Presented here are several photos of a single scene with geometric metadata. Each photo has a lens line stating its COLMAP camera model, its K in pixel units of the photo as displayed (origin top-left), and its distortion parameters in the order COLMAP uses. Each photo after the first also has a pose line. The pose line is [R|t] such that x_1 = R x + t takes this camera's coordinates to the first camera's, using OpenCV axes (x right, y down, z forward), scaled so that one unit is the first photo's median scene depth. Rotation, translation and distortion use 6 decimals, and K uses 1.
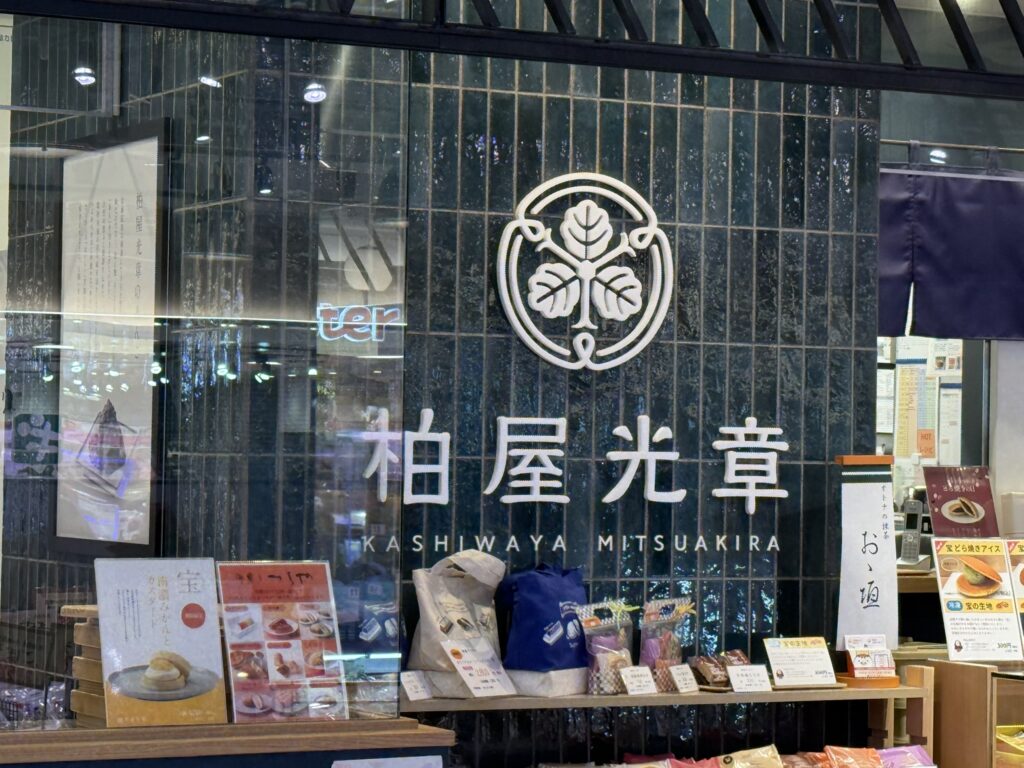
lens RADIAL K [[2935.1, 0, 512.2], [0, 2935.1, 385.2], [0, 0, 1]] dist [0.133985, 0.000000]
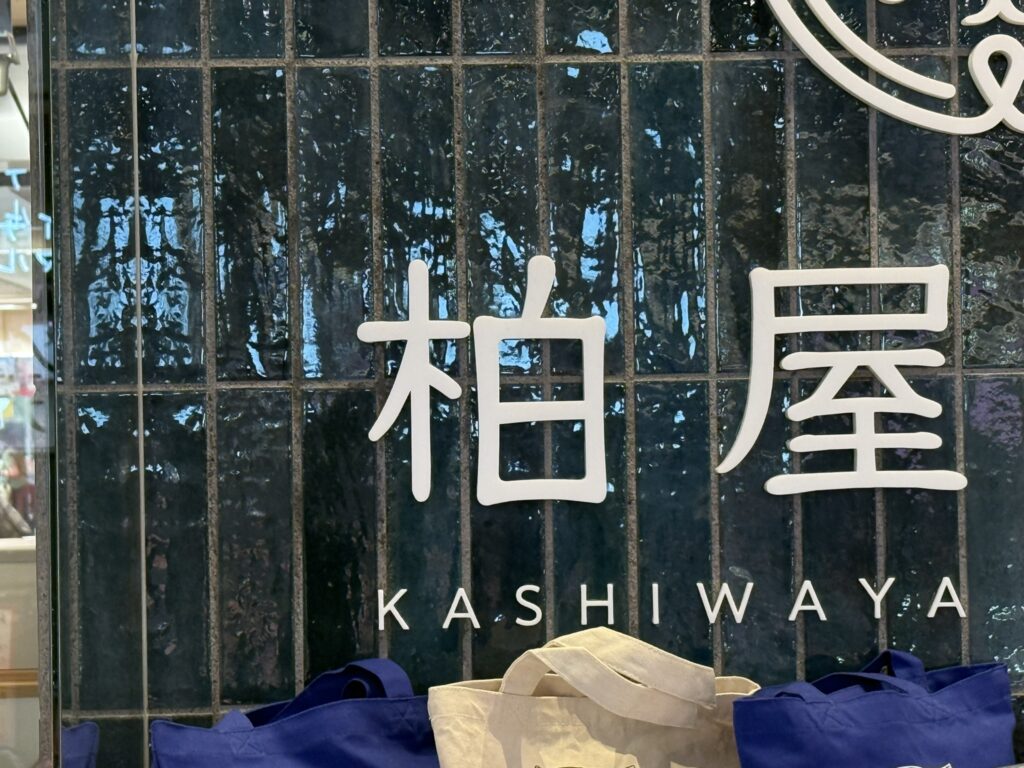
lens RADIAL K [[2935.1, 0, 511.7], [0, 2935.1, 380.5], [0, 0, 1]] dist [0.133985, 0.000000]
pose [[0.900400, -0.039011, -0.433310, 0.132028], [0.043070, 0.999072, -0.000449, 0.024032], [0.432925, -0.018259, 0.901245, 0.641646]]
